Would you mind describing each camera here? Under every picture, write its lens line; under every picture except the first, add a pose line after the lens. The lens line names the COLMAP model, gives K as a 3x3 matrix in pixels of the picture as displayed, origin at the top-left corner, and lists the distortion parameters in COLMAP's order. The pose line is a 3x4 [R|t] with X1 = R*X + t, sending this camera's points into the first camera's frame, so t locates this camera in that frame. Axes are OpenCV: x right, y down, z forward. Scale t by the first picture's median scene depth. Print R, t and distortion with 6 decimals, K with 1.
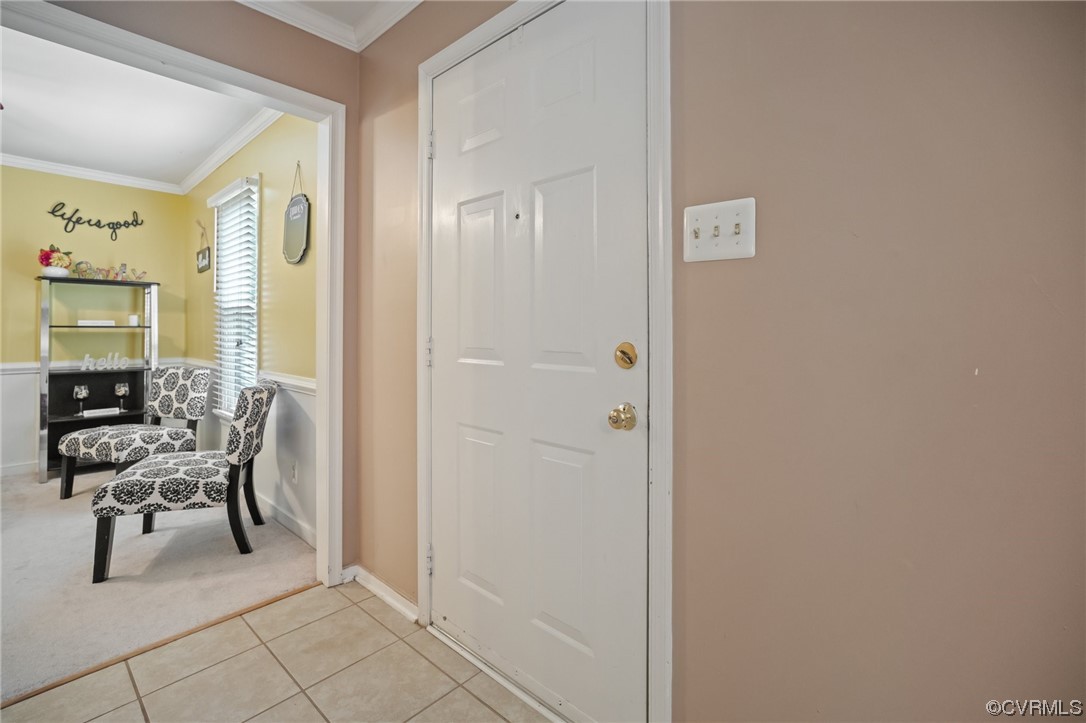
lens RADIAL K [[485.5, 0, 543.9], [0, 485.5, 349.8], [0, 0, 1]] dist [0.000103, 0.000060]
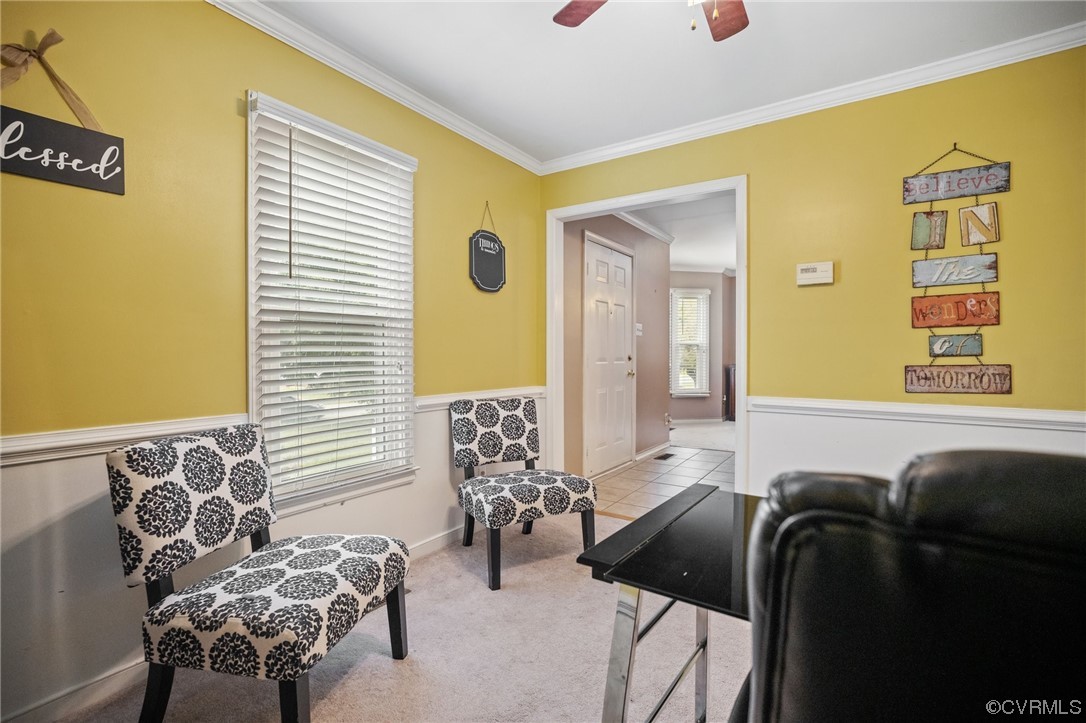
lens RADIAL K [[485.5, 0, 543.9], [0, 485.5, 349.8], [0, 0, 1]] dist [0.000103, 0.000060]
pose [[-0.148066, -0.004971, 0.988965, -2.027352], [0.023665, 0.999683, 0.008568, -0.059286], [-0.988694, 0.024672, -0.147901, 1.251822]]
